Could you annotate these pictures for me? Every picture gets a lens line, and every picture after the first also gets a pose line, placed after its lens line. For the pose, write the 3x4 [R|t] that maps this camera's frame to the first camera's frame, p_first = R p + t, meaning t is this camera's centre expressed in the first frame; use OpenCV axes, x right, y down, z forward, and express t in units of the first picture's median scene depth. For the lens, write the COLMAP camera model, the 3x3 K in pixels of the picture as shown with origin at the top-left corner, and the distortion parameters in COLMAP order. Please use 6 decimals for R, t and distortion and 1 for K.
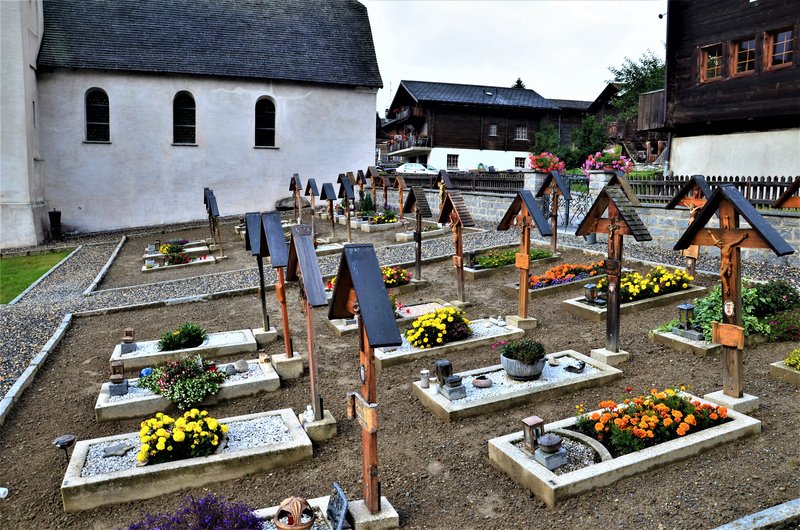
lens RADIAL K [[630.7, 0, 399.9], [0, 630.7, 263.9], [0, 0, 1]] dist [-0.036256, -0.002518]
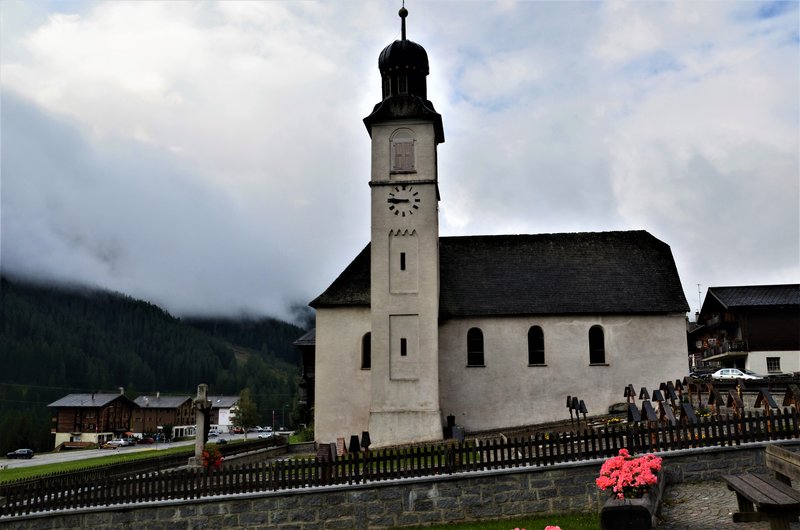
lens RADIAL K [[702.5, 0, 399.2], [0, 702.5, 264.4], [0, 0, 1]] dist [-0.066780, 0.016421]
pose [[0.907854, -0.100869, -0.406972, 0.019285], [-0.029315, 0.952986, -0.301594, 0.063940], [0.418260, 0.285733, 0.862215, -0.471829]]
